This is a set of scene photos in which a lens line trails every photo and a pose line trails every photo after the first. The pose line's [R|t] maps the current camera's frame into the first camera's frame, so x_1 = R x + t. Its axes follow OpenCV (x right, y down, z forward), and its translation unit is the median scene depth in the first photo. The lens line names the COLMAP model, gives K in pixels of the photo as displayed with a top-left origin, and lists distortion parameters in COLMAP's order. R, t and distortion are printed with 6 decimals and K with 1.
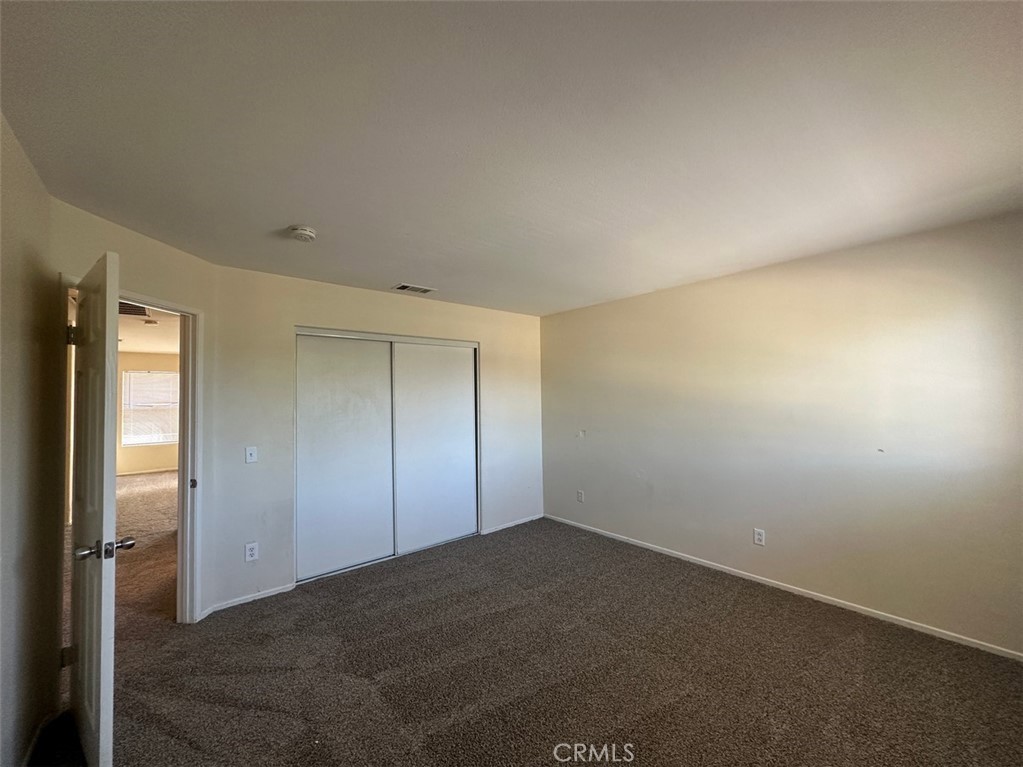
lens RADIAL K [[407.8, 0, 510.2], [0, 407.8, 384.9], [0, 0, 1]] dist [-0.003028, 0.000458]
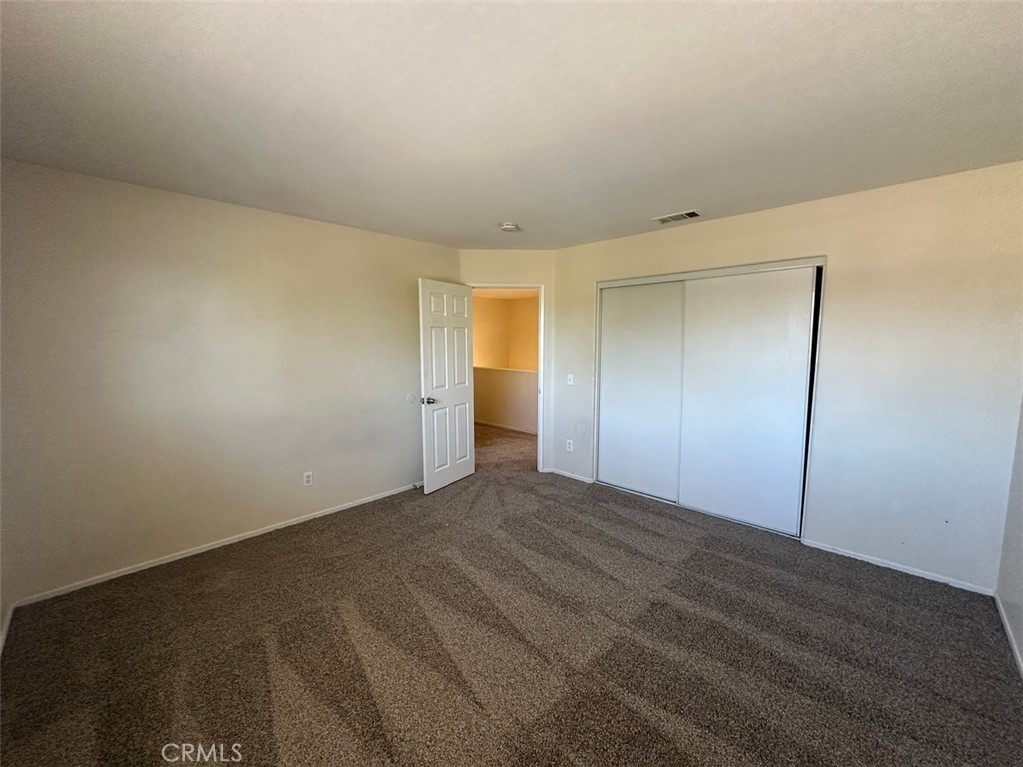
lens RADIAL K [[407.8, 0, 510.2], [0, 407.8, 384.9], [0, 0, 1]] dist [-0.003028, 0.000458]
pose [[0.092344, 0.121989, -0.988226, 0.678975], [0.027231, 0.991786, 0.124973, 0.002301], [0.995355, -0.038451, 0.088263, 0.580353]]
